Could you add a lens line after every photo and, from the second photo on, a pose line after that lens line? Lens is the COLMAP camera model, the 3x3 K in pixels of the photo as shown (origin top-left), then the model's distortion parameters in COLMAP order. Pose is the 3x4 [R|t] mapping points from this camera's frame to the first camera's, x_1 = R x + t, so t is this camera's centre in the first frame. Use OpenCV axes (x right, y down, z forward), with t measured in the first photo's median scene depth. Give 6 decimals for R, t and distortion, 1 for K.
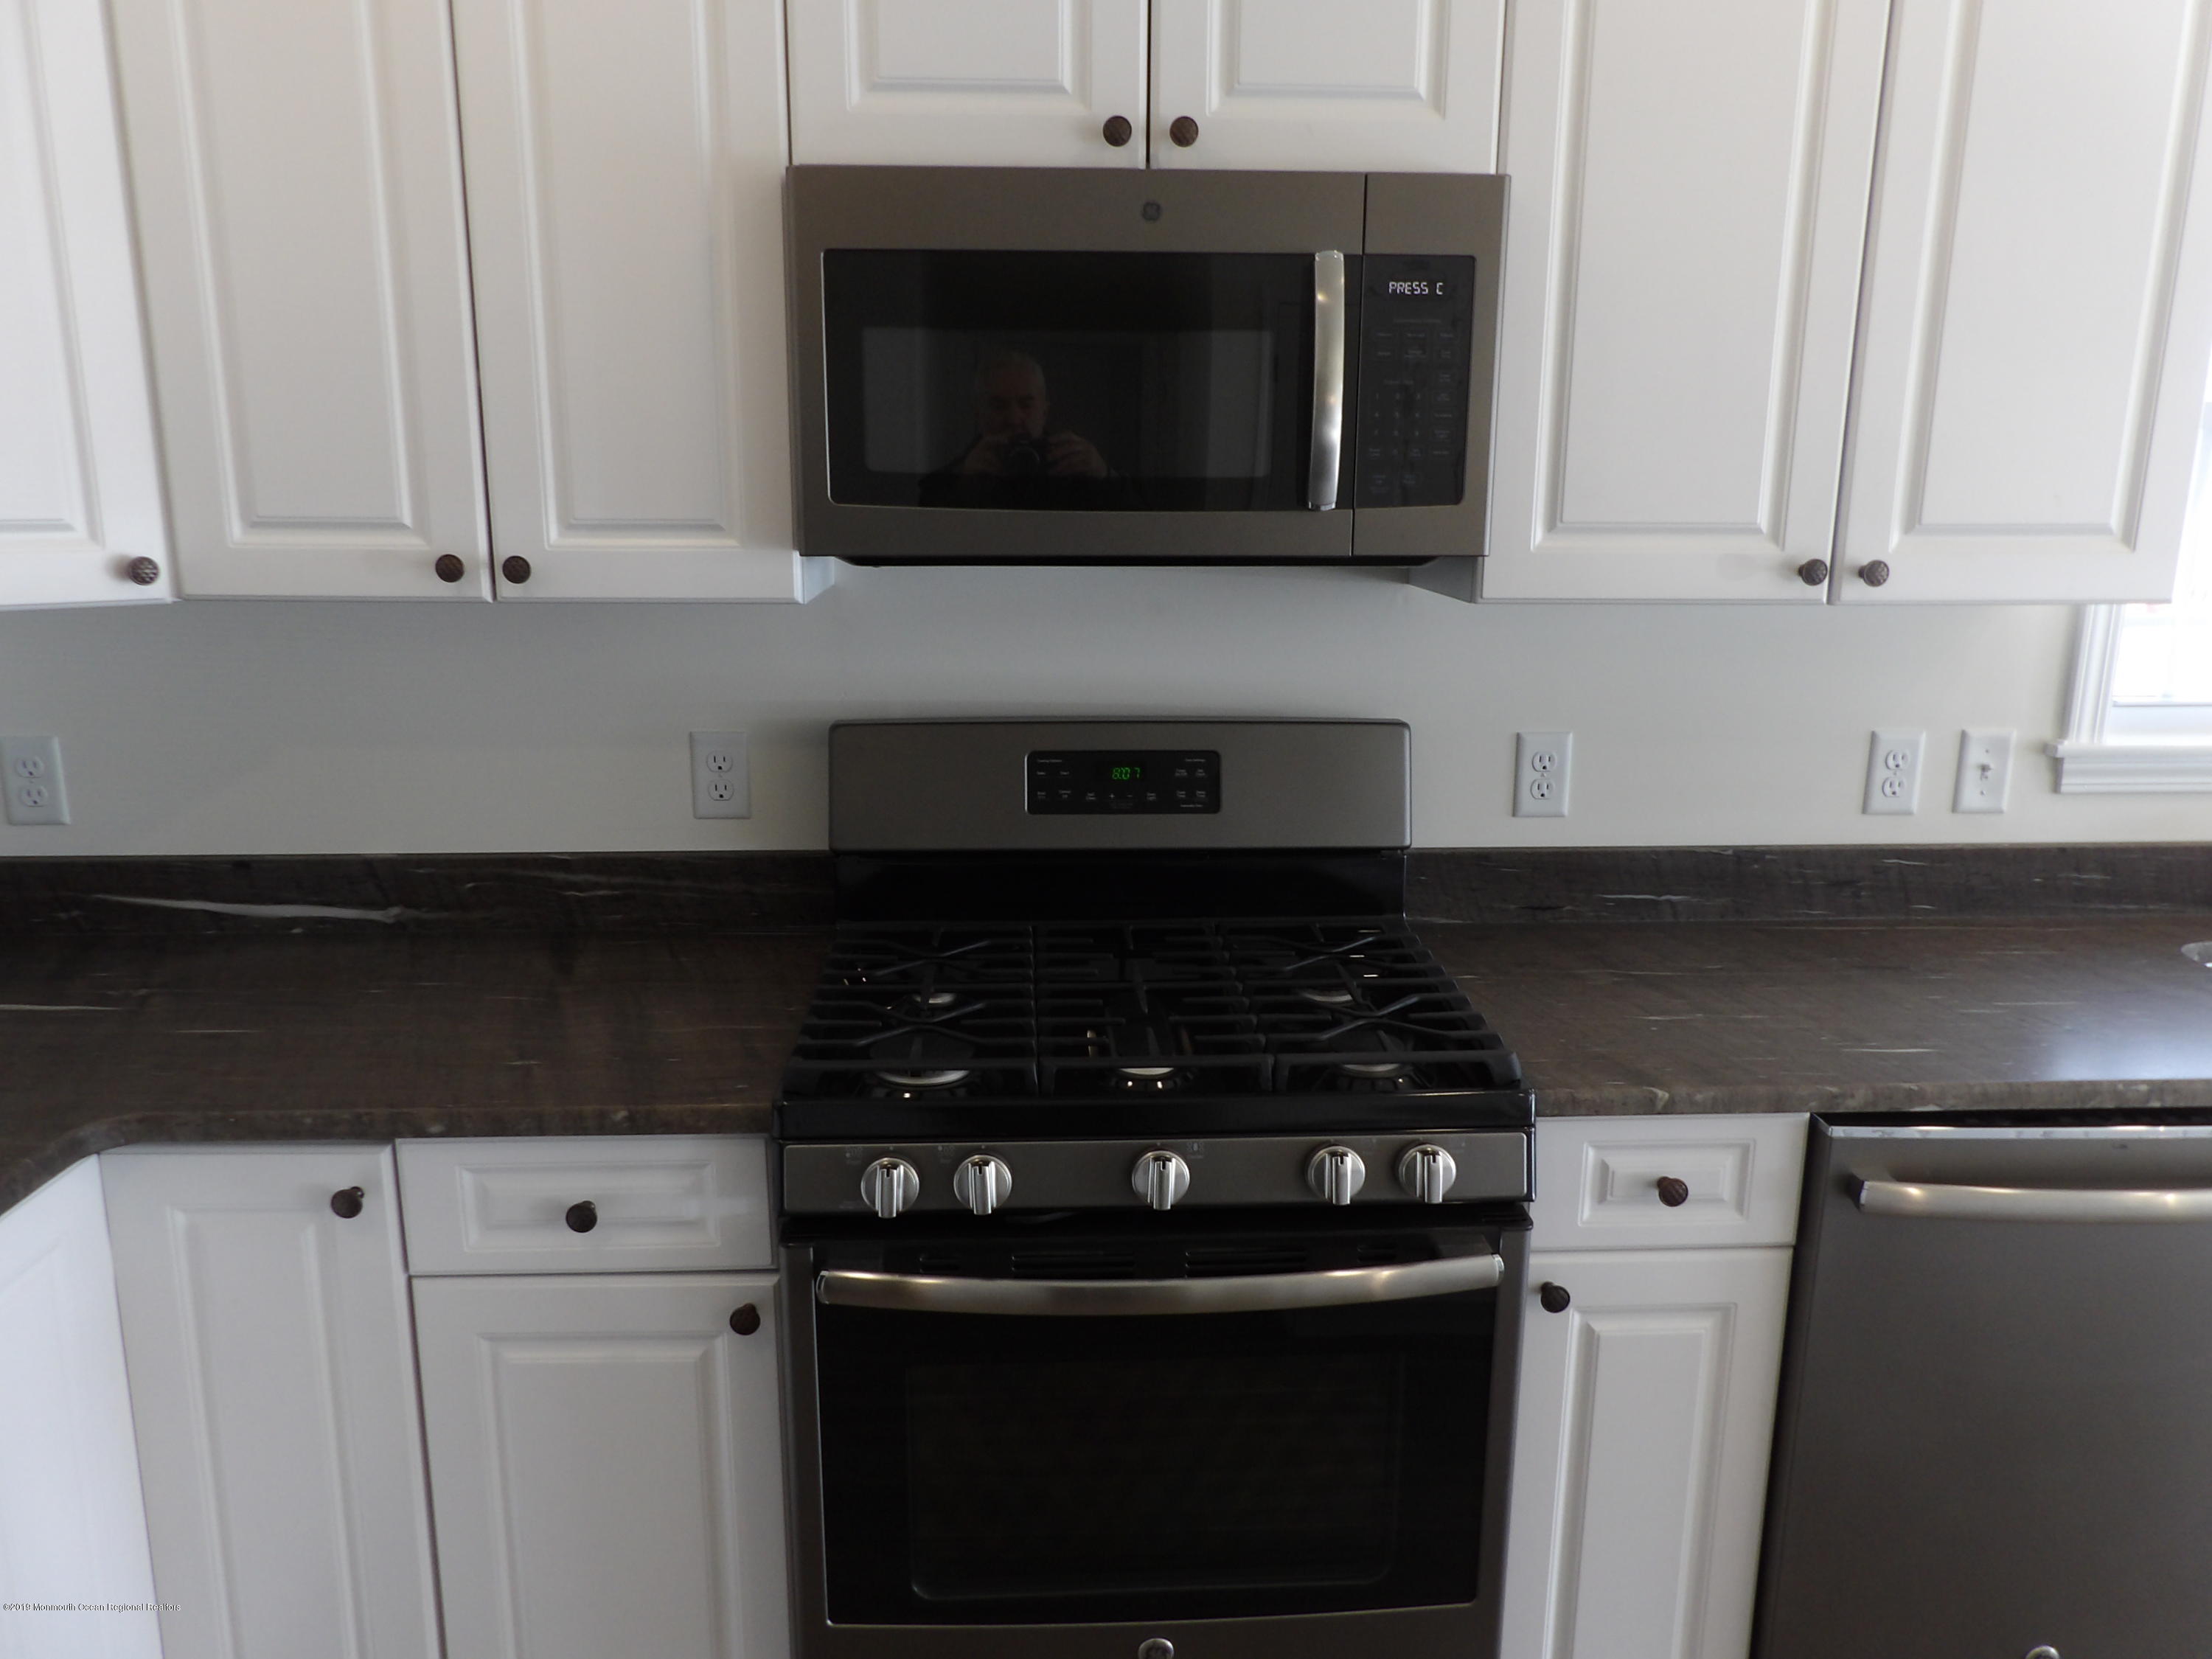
lens RADIAL K [[1561.8, 0, 1106.0], [0, 1561.8, 829.5], [0, 0, 1]] dist [-0.057452, 0.089451]
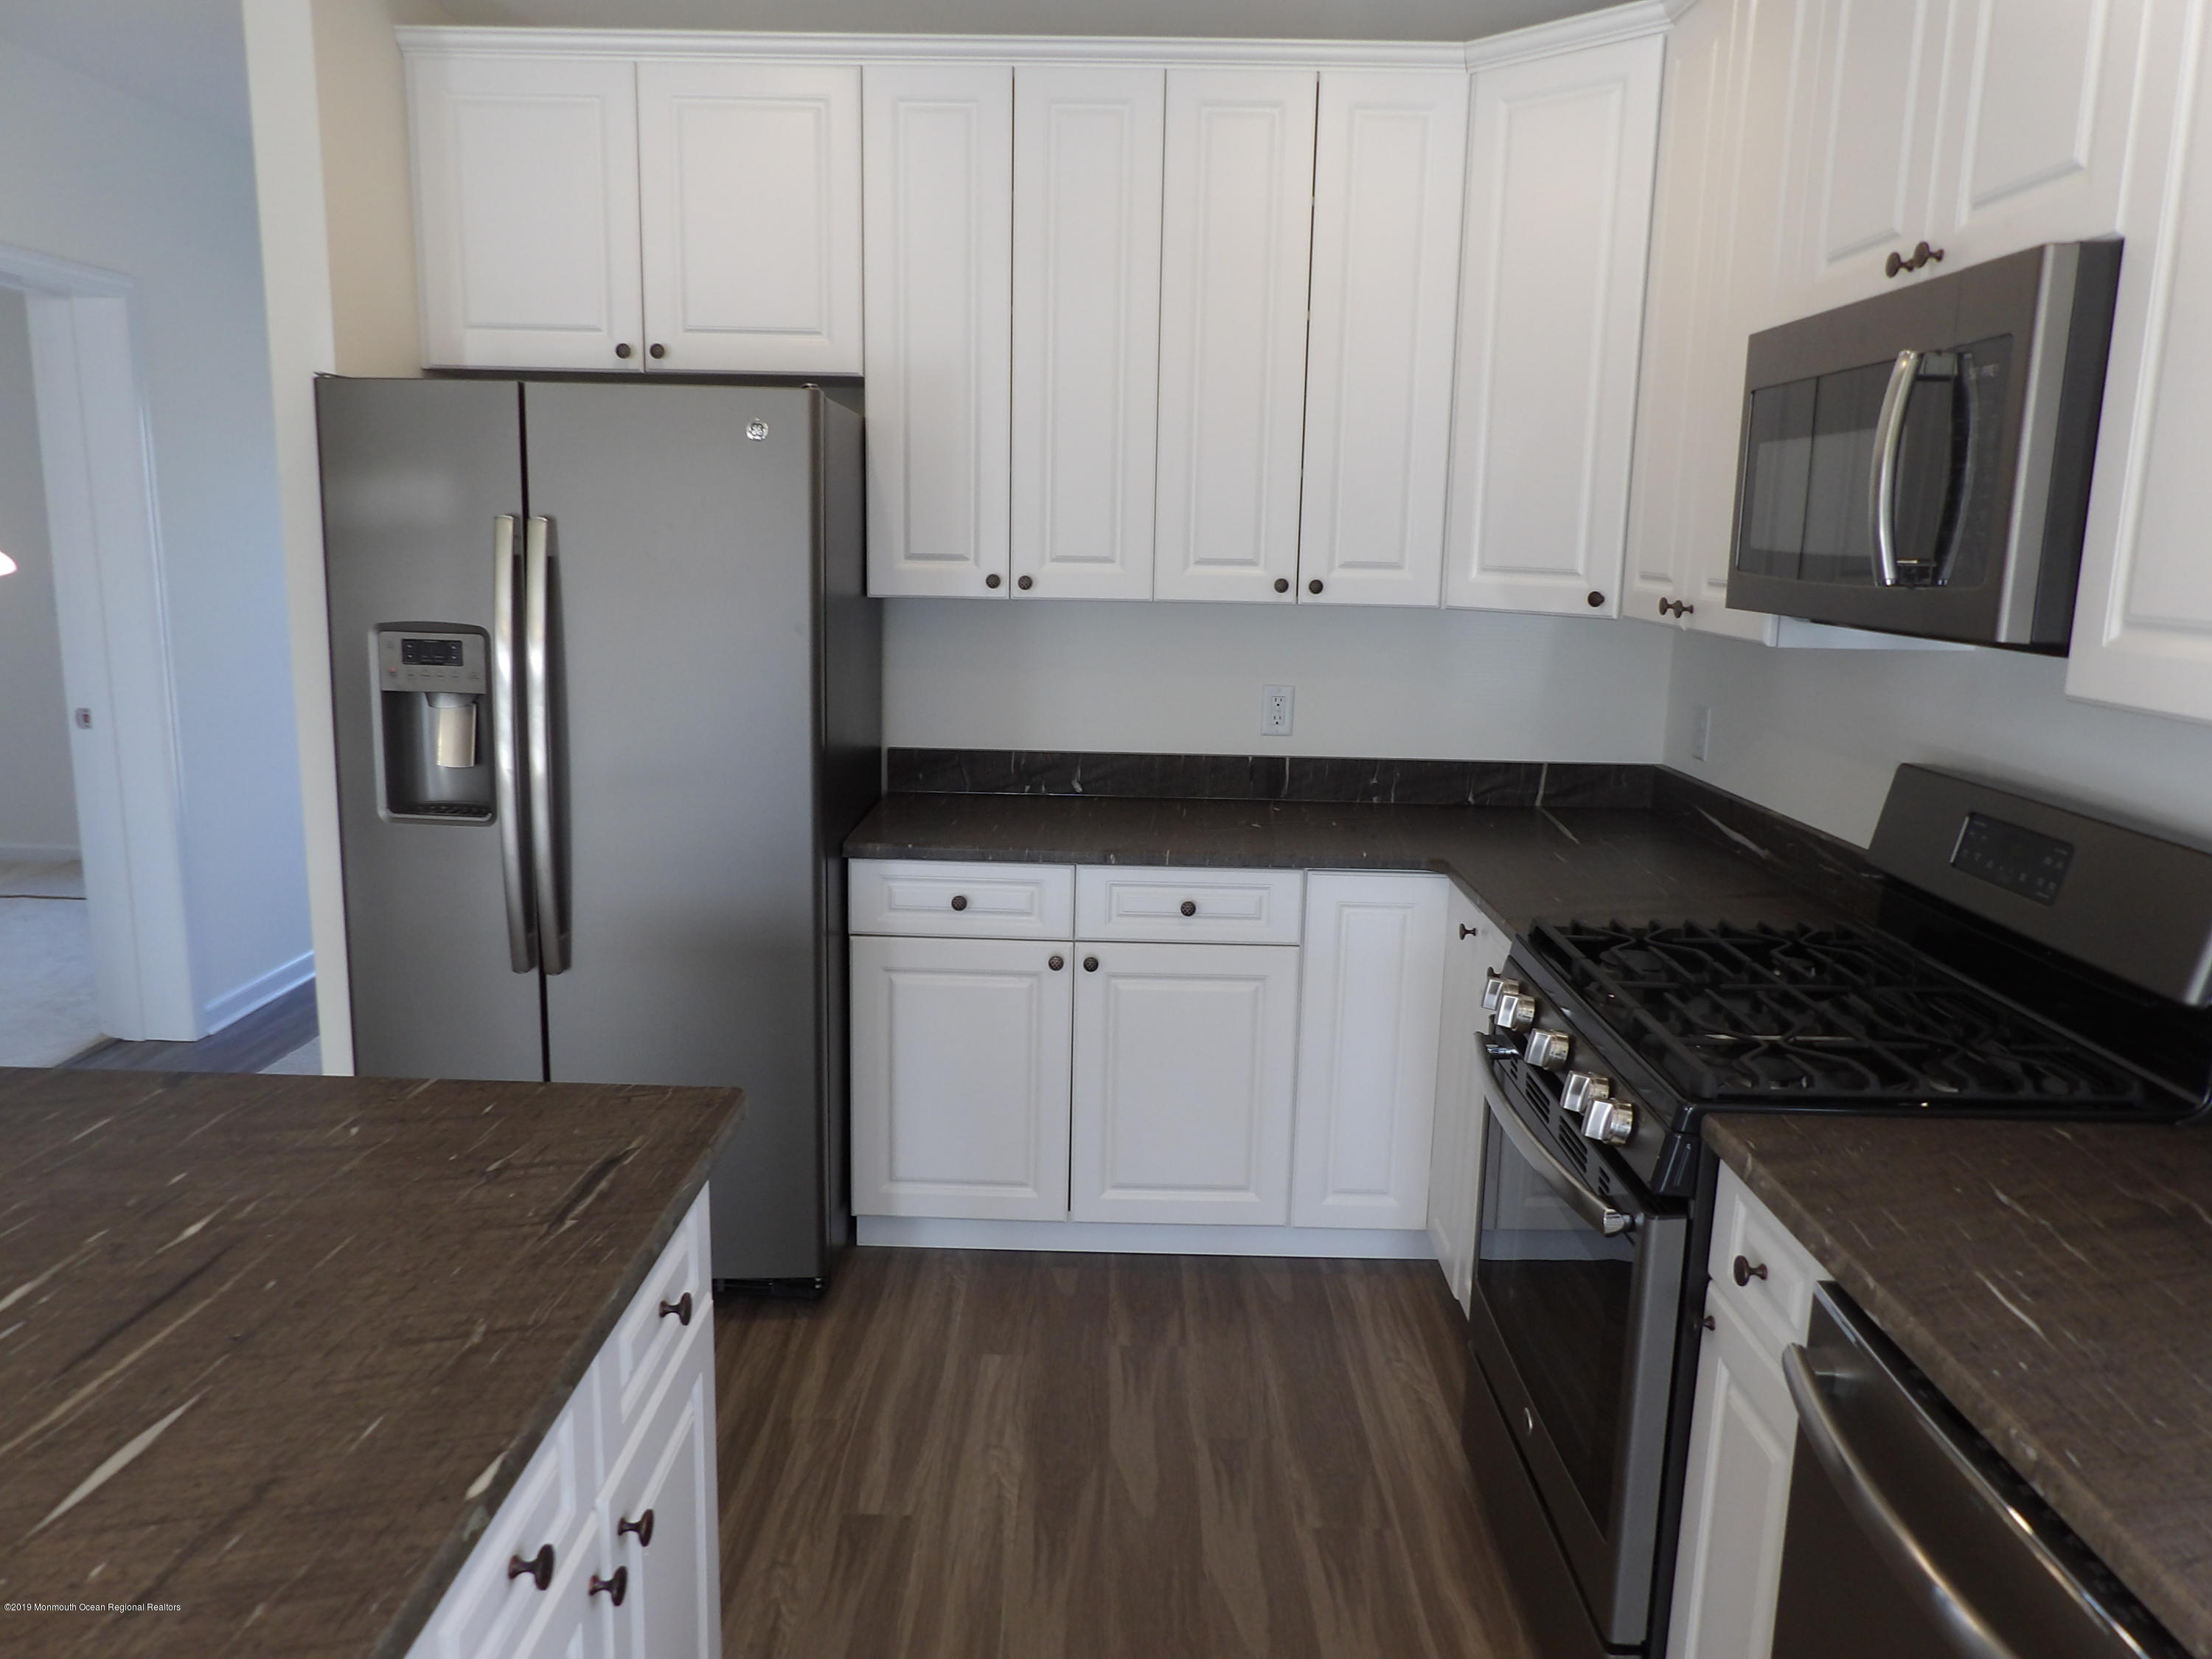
lens RADIAL K [[1592.4, 0, 1082.3], [0, 1592.4, 834.9], [0, 0, 1]] dist [-0.027439, 0.033725]
pose [[-0.066757, 0.185061, -0.980457, 1.240430], [-0.234289, 0.952267, 0.195693, -0.121873], [0.969872, 0.242774, -0.020212, 0.504030]]
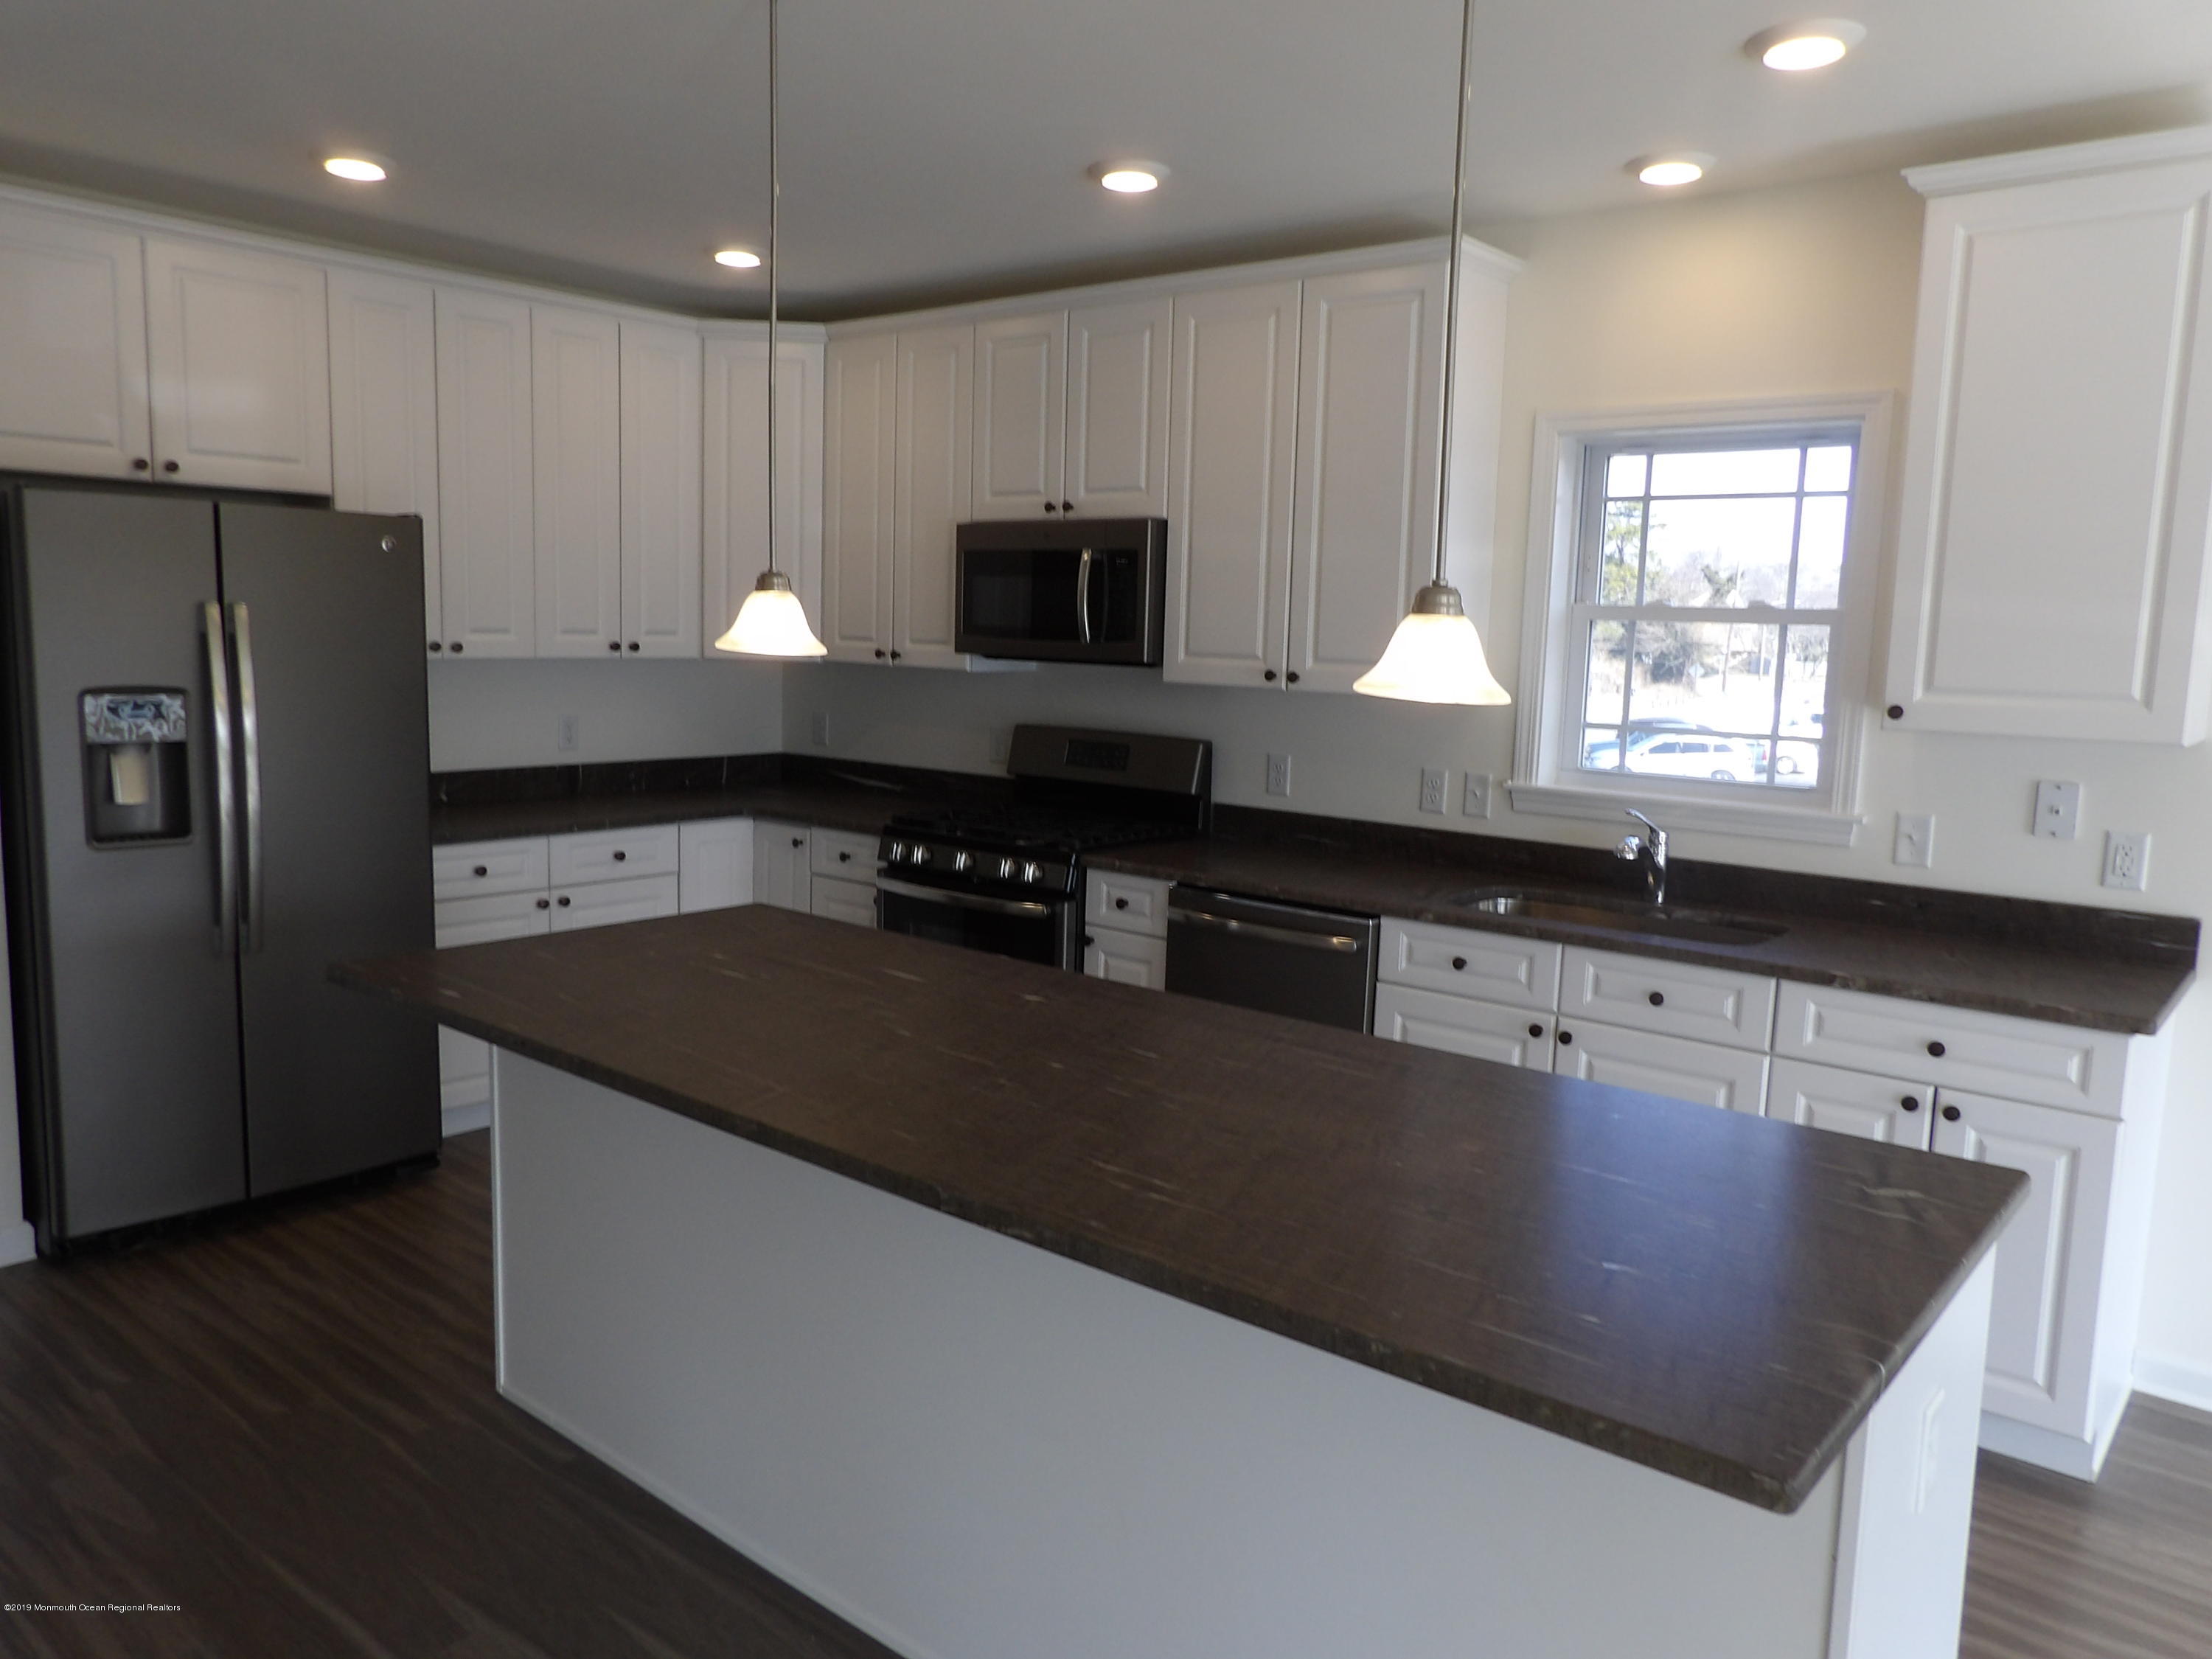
lens RADIAL K [[1634.5, 0, 1060.0], [0, 1634.5, 835.3], [0, 0, 1]] dist [0.005401, 0.007507]
pose [[0.721377, 0.109631, -0.683810, 1.999907], [-0.173877, 0.984435, -0.025600, 0.194398], [0.670360, 0.137366, 0.729211, -1.006244]]
